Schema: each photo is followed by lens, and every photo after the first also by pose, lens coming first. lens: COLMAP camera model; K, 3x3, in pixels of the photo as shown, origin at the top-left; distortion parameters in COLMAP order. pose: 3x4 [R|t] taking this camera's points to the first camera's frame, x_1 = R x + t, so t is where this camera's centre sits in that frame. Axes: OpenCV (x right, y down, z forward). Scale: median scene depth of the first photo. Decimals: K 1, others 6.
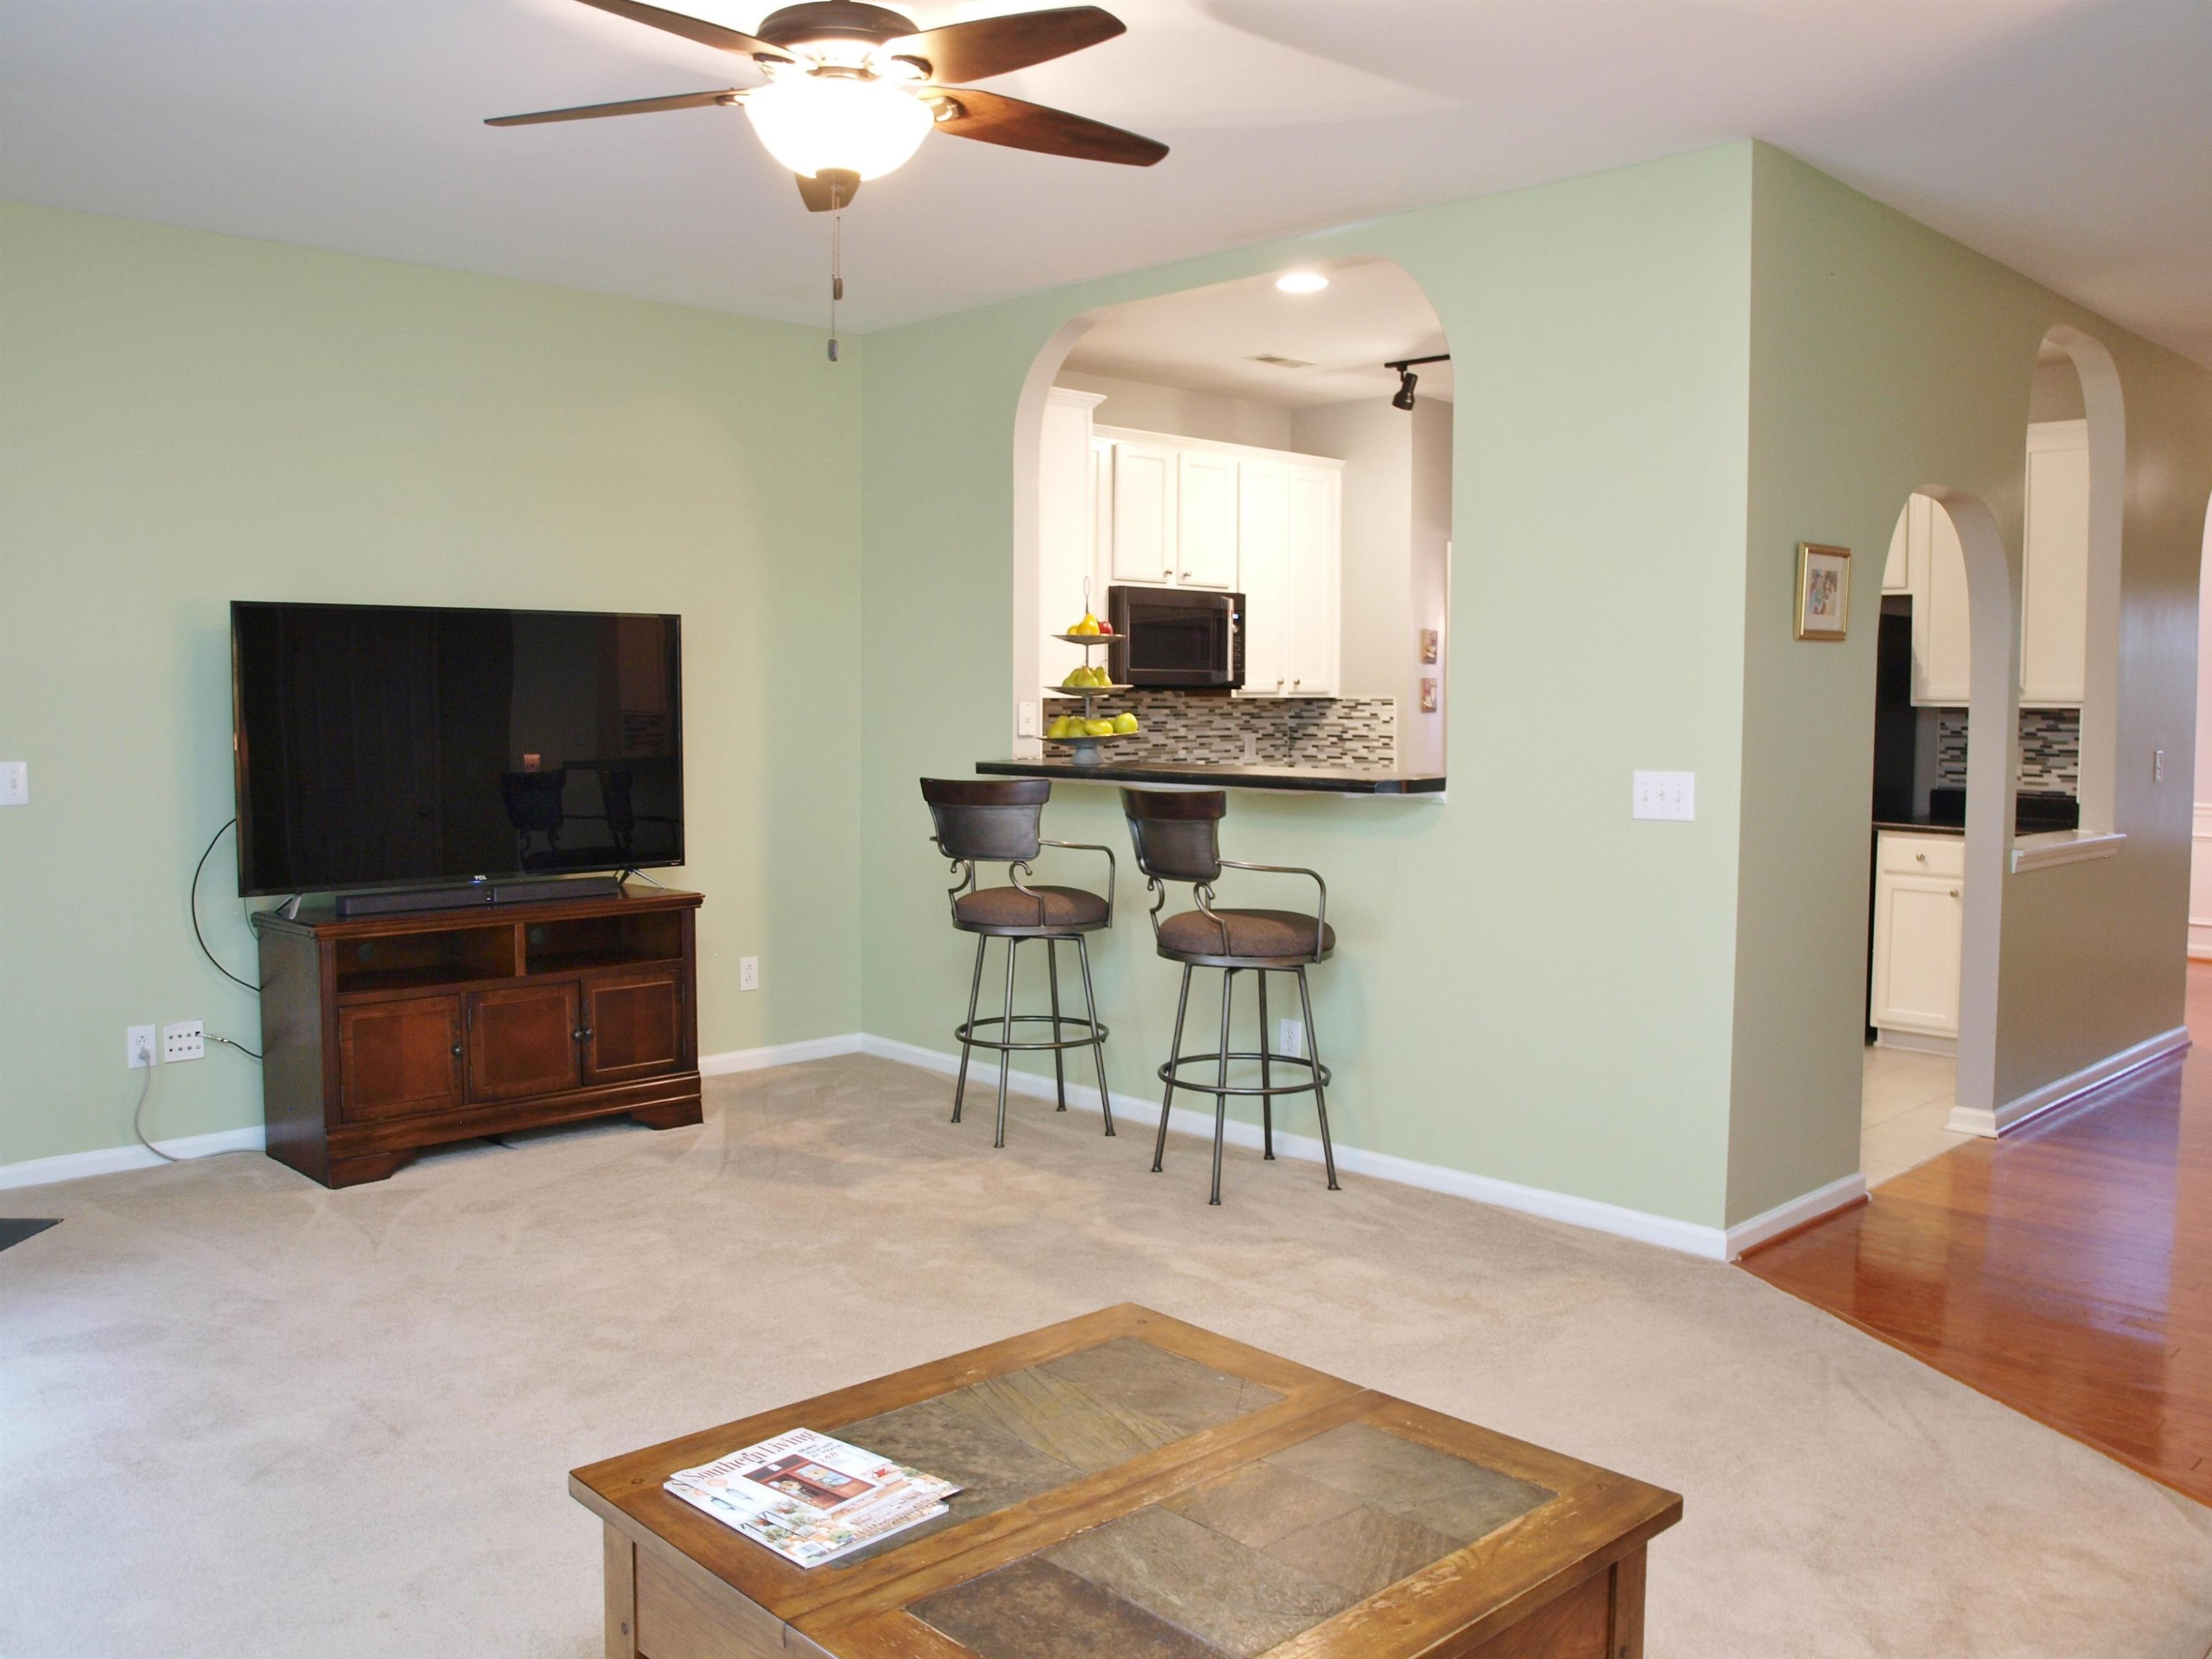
lens RADIAL K [[1830.9, 0, 1106.0], [0, 1830.9, 829.5], [0, 0, 1]] dist [-0.099331, 0.058478]
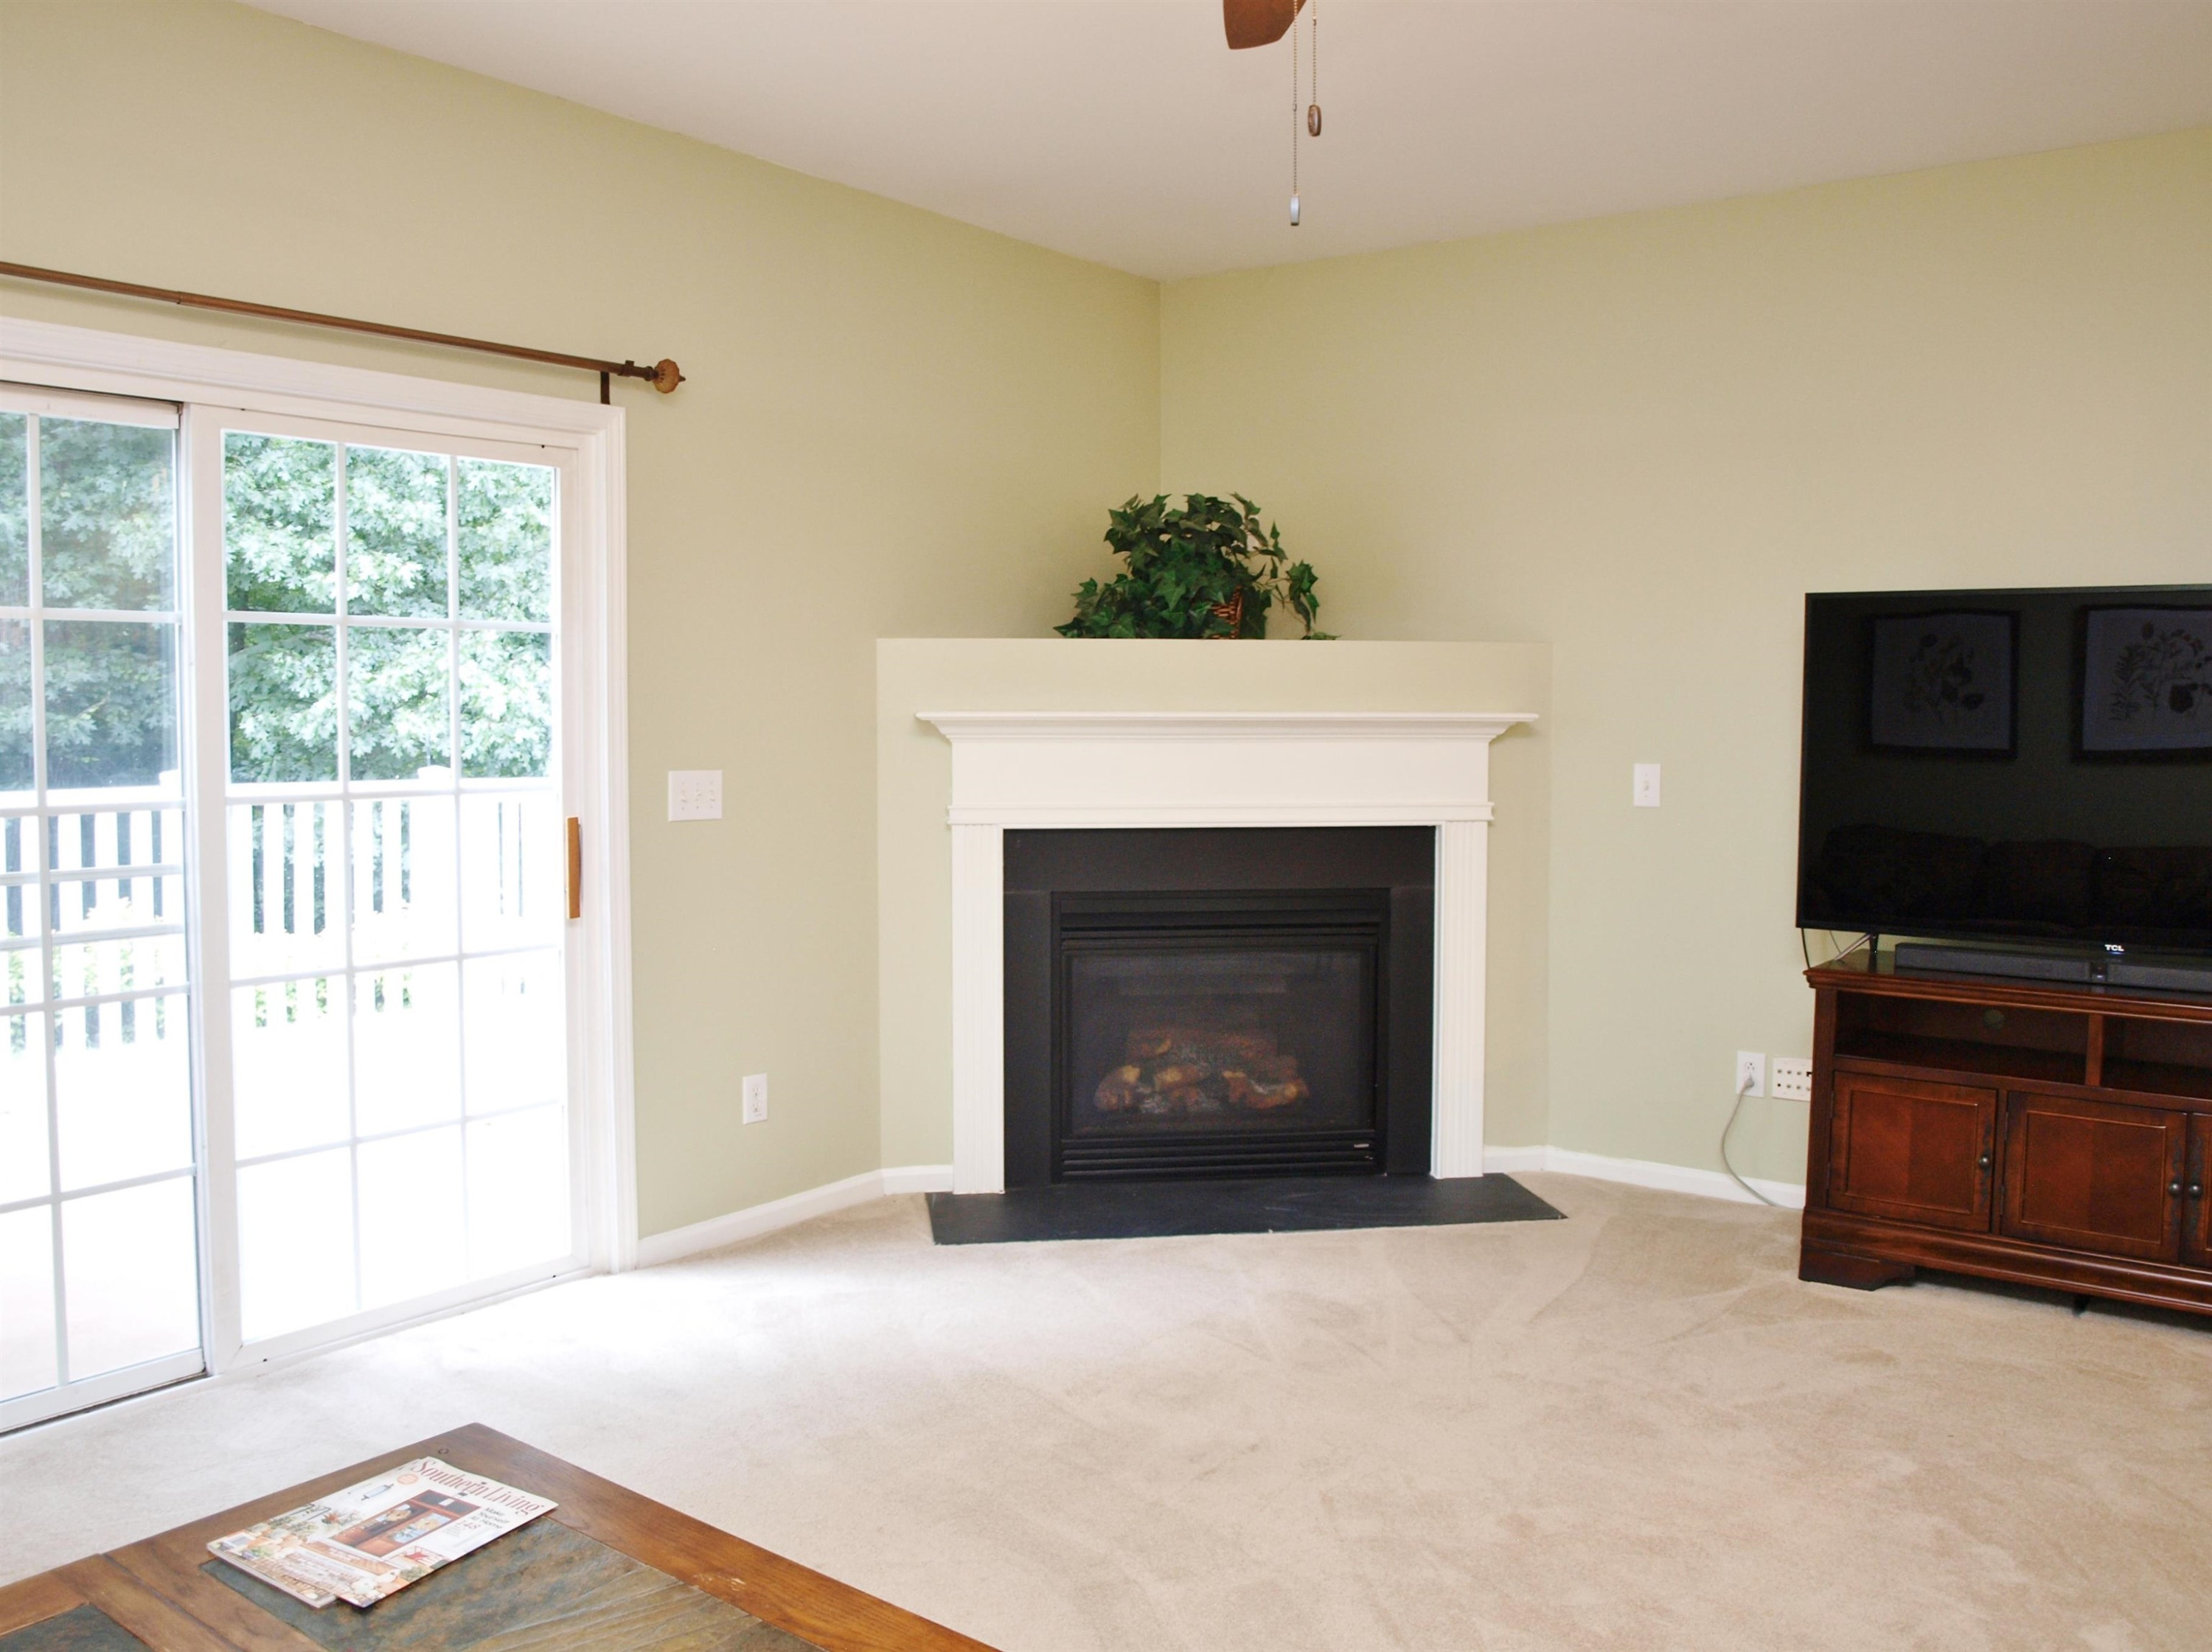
lens RADIAL K [[1830.7, 0, 1106.0], [0, 1830.7, 826.0], [0, 0, 1]] dist [-0.099331, 0.058478]
pose [[0.148124, 0.066248, -0.986747, 0.353580], [-0.076961, 0.995500, 0.055282, -0.036187], [0.985970, 0.067752, 0.152556, 0.538118]]
